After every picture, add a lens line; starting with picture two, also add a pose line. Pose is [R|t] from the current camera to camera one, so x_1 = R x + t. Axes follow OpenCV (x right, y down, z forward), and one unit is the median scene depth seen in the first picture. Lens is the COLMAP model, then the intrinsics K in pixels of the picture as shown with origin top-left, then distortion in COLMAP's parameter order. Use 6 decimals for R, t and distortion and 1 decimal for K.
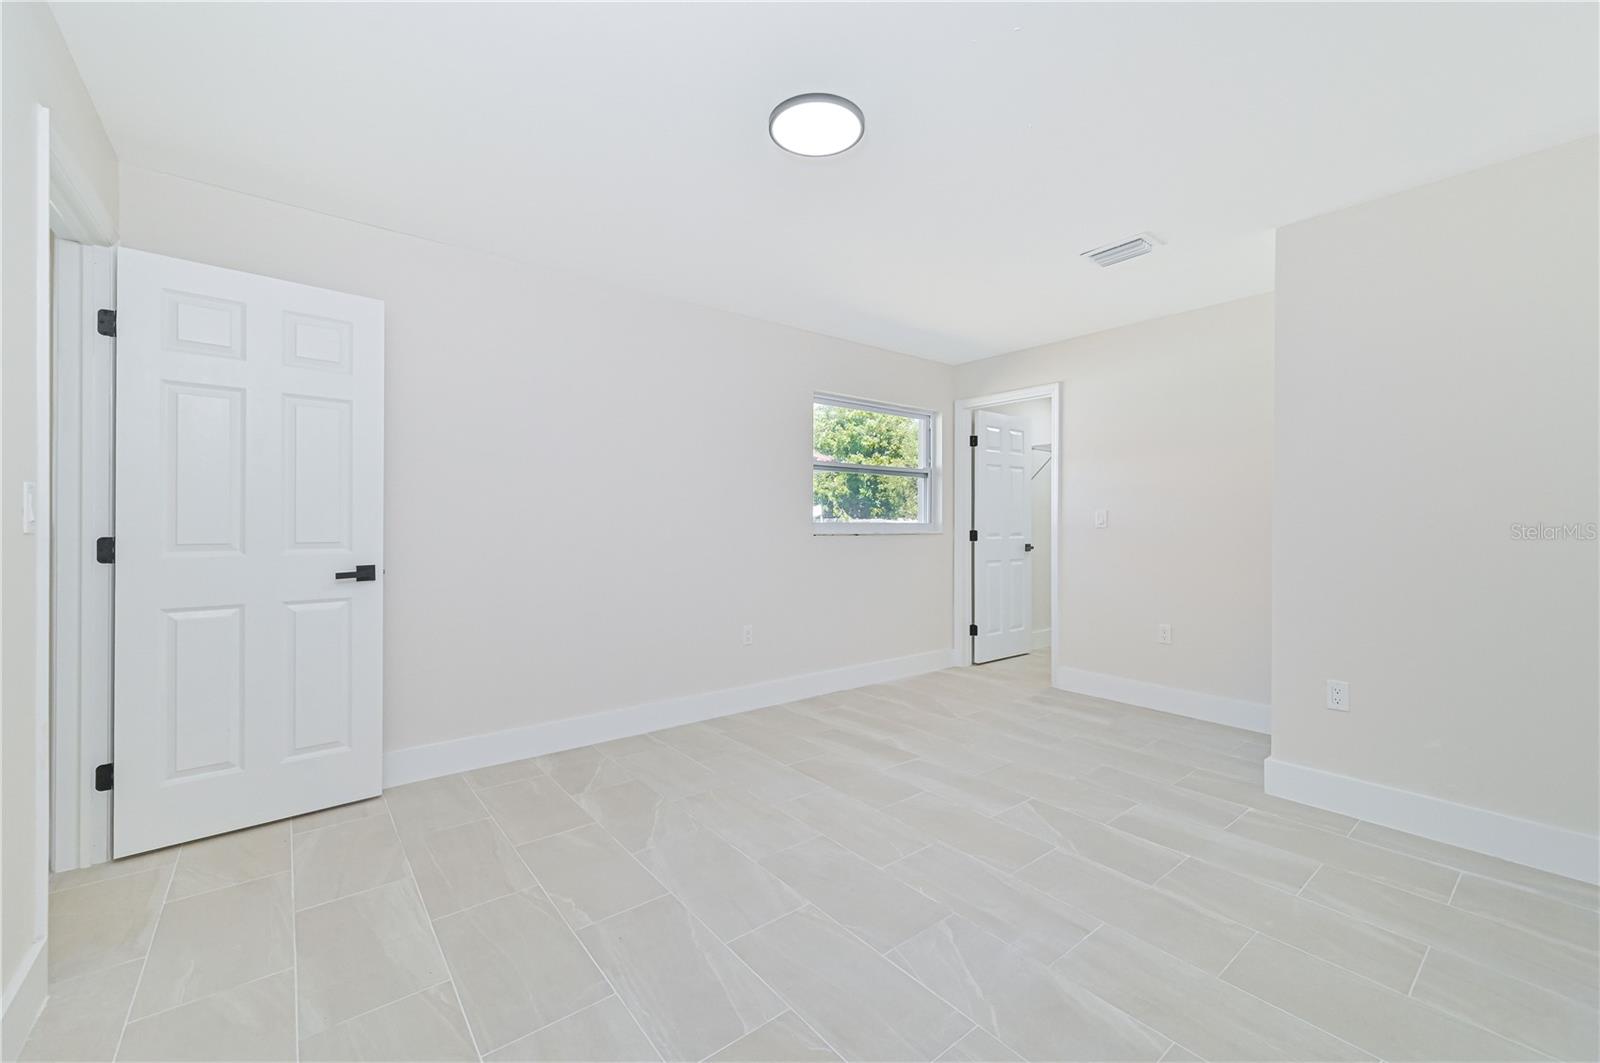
lens RADIAL K [[631.0, 0, 802.5], [0, 631.0, 521.3], [0, 0, 1]] dist [-0.001316, -0.000270]
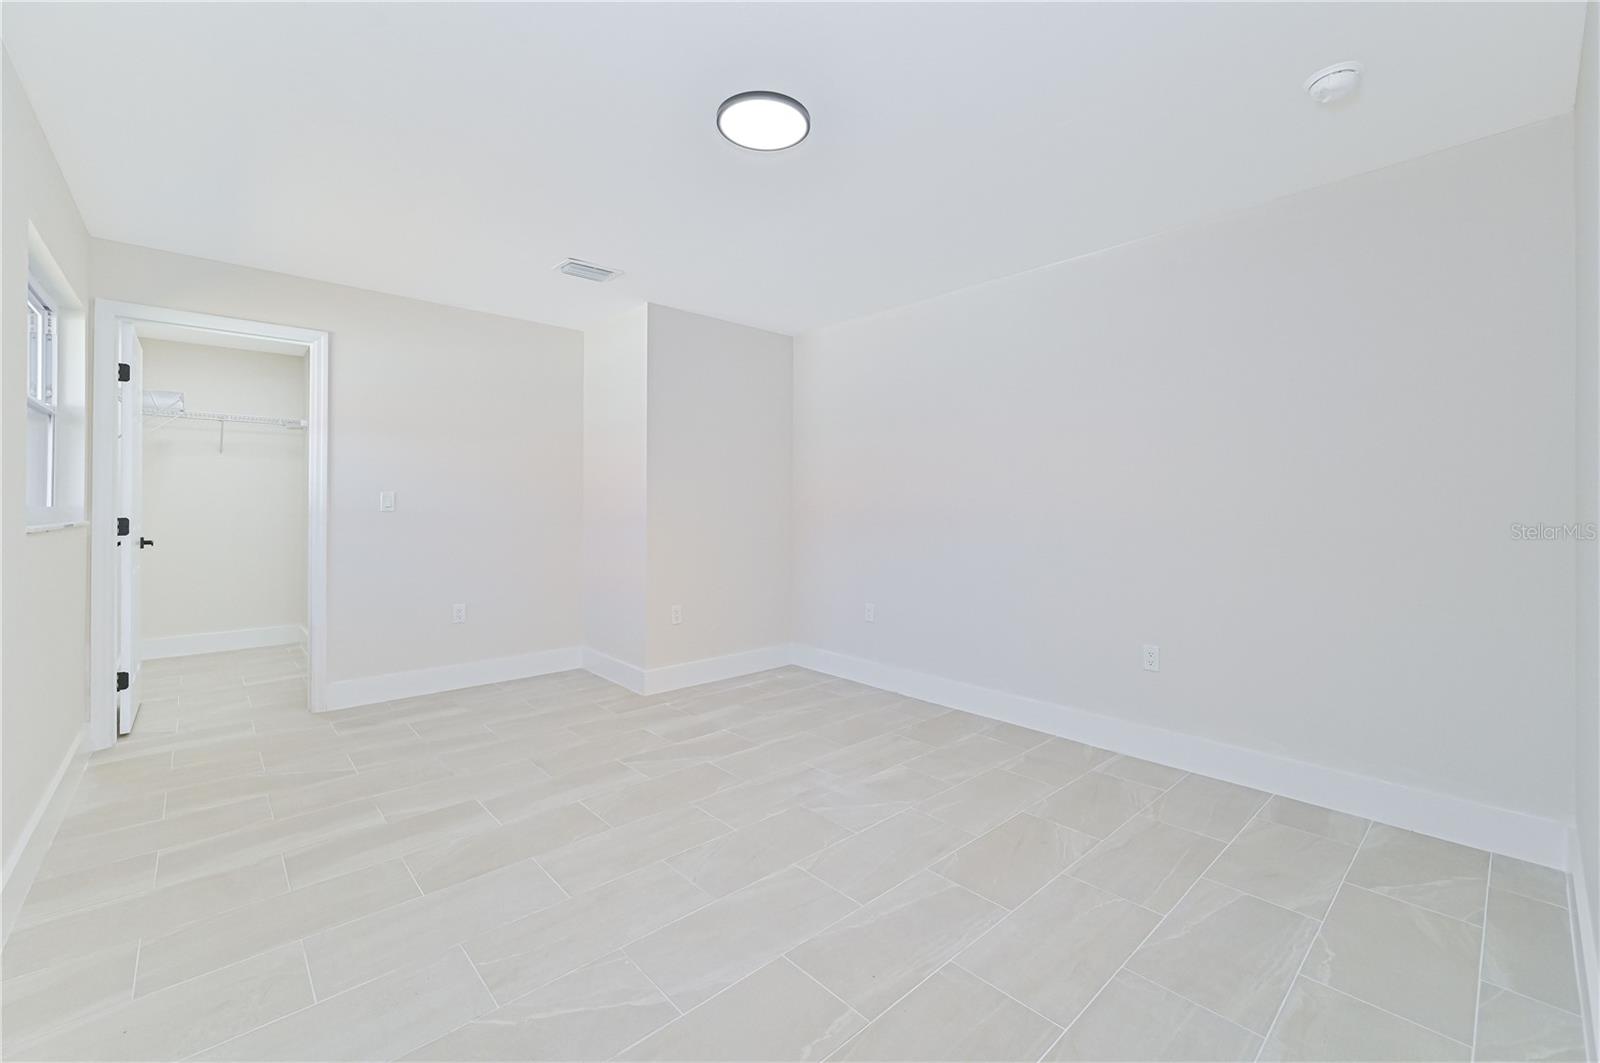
lens RADIAL K [[646.4, 0, 798.2], [0, 646.4, 507.5], [0, 0, 1]] dist [-0.001142, -0.000328]
pose [[-0.044173, -0.000479, 0.999024, -0.634281], [-0.002551, 0.999997, 0.000367, 0.003584], [-0.999021, -0.002533, -0.044174, 0.618325]]
